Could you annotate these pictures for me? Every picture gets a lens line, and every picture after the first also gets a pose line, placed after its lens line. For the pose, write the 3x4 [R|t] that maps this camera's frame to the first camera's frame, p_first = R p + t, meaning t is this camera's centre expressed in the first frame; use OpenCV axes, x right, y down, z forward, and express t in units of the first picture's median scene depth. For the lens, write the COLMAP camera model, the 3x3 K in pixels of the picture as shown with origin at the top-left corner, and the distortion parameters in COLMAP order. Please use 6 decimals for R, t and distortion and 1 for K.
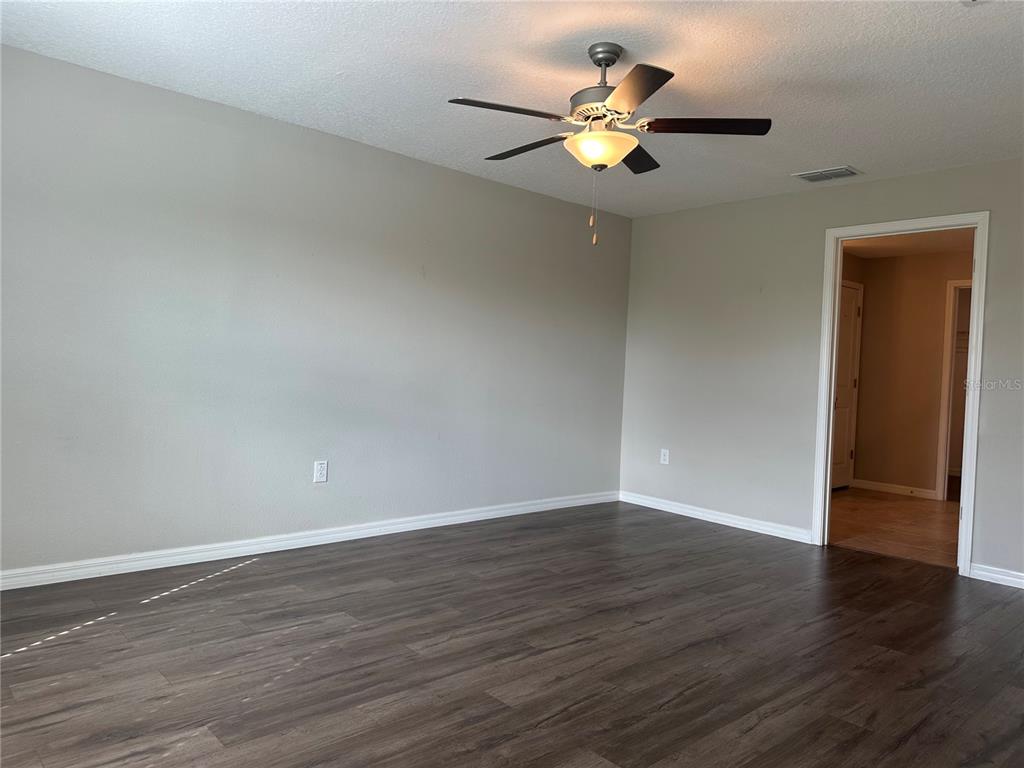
lens RADIAL K [[698.1, 0, 512.0], [0, 698.1, 384.0], [0, 0, 1]] dist [-0.022045, -0.000371]
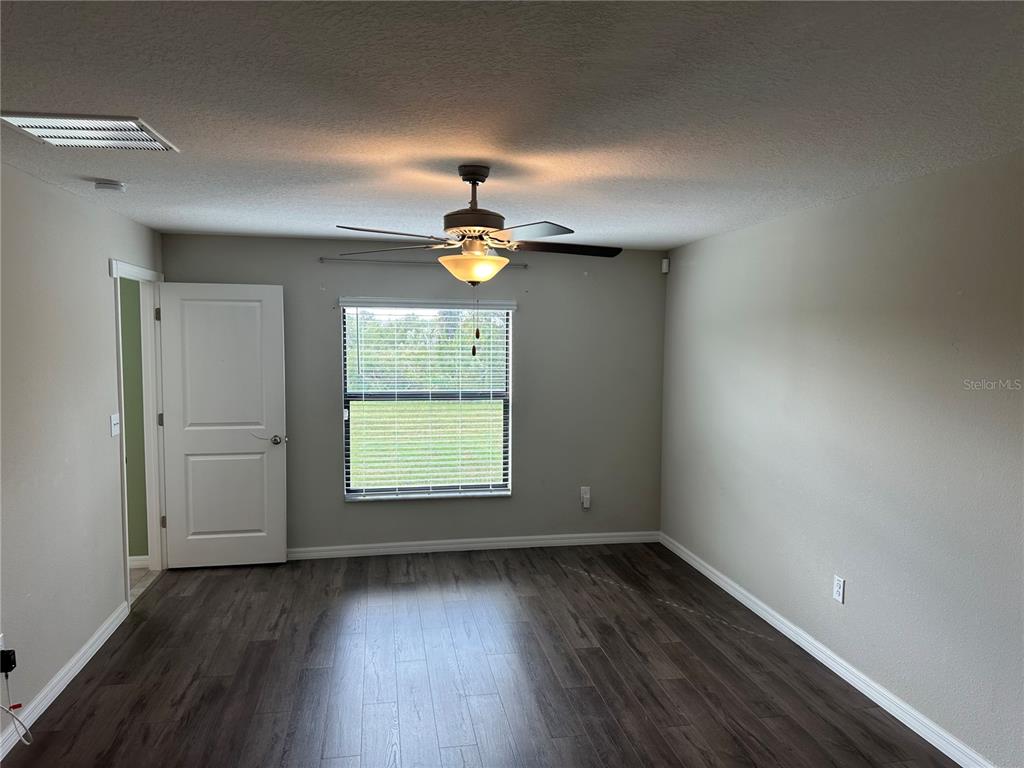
lens RADIAL K [[723.4, 0, 508.7], [0, 723.4, 390.6], [0, 0, 1]] dist [0.135686, -0.156051]
pose [[-0.536085, 0.015230, -0.844027, 0.961847], [-0.048996, 0.997590, 0.049122, -0.192609], [0.842741, 0.067688, -0.534047, 1.536920]]
